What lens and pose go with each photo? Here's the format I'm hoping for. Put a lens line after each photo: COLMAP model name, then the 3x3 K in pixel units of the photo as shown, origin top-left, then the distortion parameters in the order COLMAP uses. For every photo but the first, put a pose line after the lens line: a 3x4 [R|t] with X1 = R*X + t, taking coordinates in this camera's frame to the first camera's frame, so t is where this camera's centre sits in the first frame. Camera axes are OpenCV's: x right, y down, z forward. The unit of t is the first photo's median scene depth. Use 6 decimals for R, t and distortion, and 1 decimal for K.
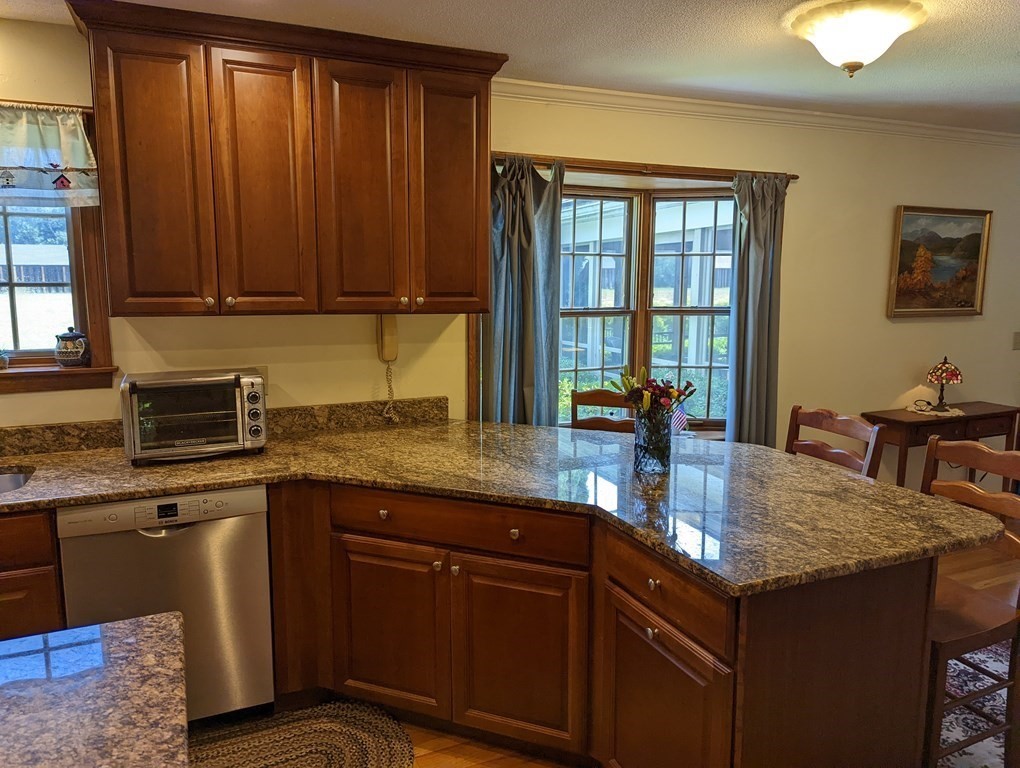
lens RADIAL K [[723.7, 0, 513.3], [0, 723.7, 378.4], [0, 0, 1]] dist [0.054794, -0.054600]
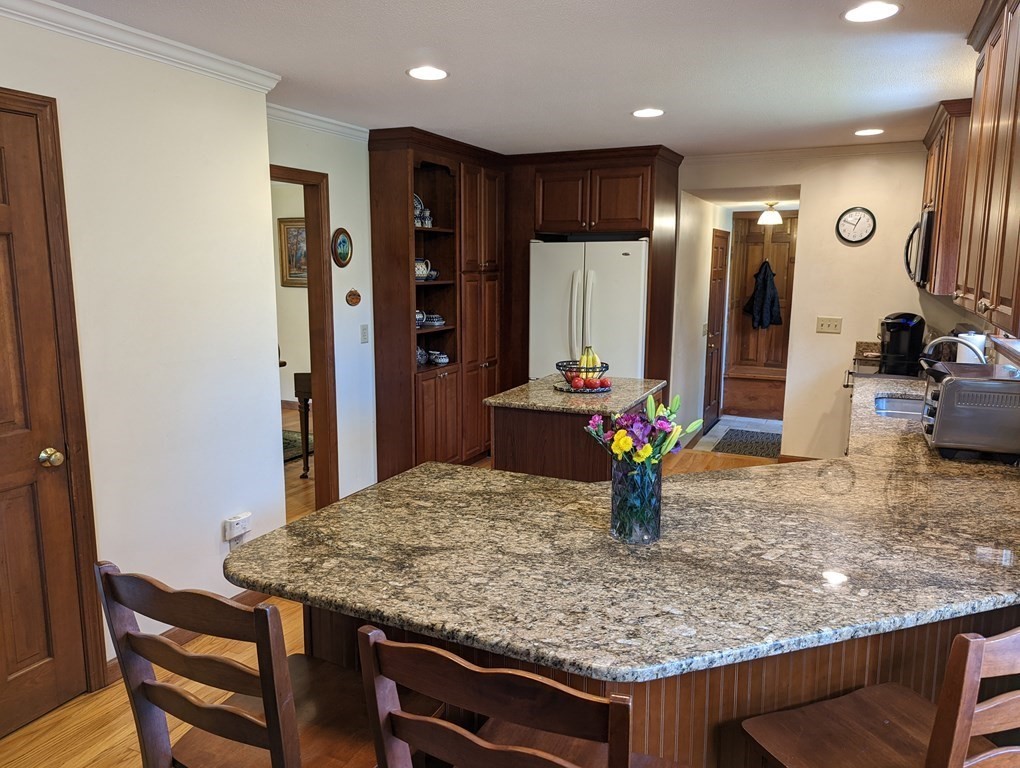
lens RADIAL K [[736.6, 0, 523.3], [0, 736.6, 385.8], [0, 0, 1]] dist [0.049477, -0.001967]
pose [[-0.755731, 0.102287, -0.646844, 0.791344], [-0.097313, 0.959221, 0.265378, -0.221817], [0.647611, 0.263501, -0.714959, 1.502679]]
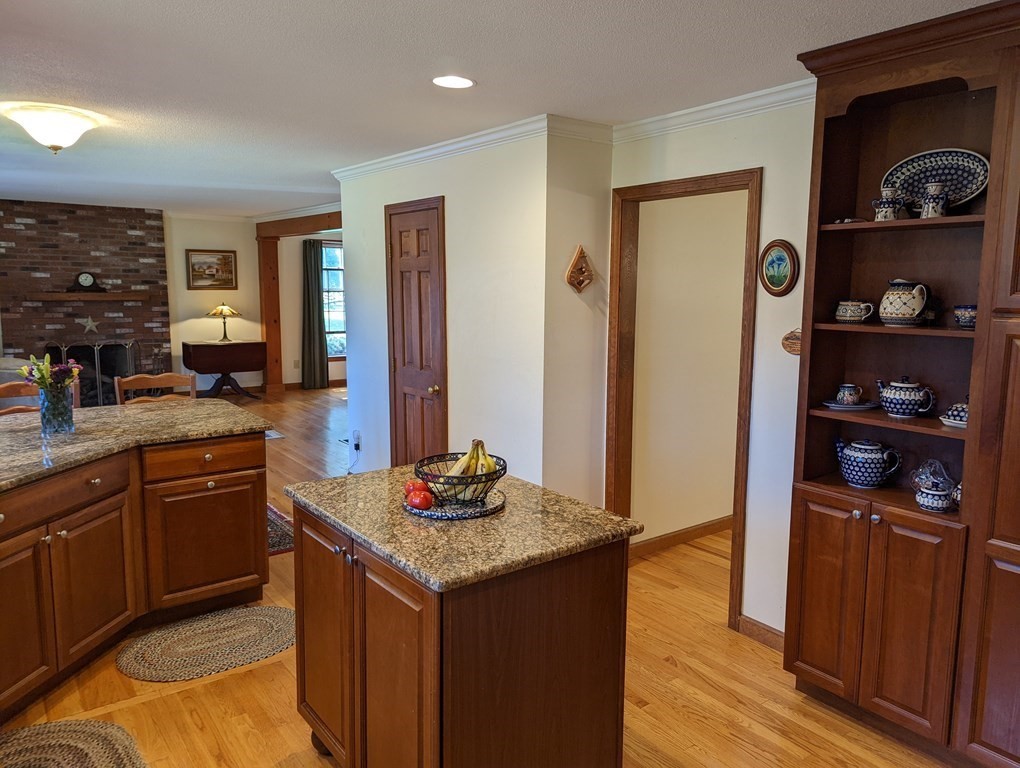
lens RADIAL K [[715.5, 0, 509.5], [0, 715.5, 379.9], [0, 0, 1]] dist [0.061415, -0.051661]
pose [[-0.217723, -0.137215, 0.966317, -1.322323], [0.127269, 0.977624, 0.167496, -0.089490], [-0.967677, 0.159450, -0.195388, 0.468994]]
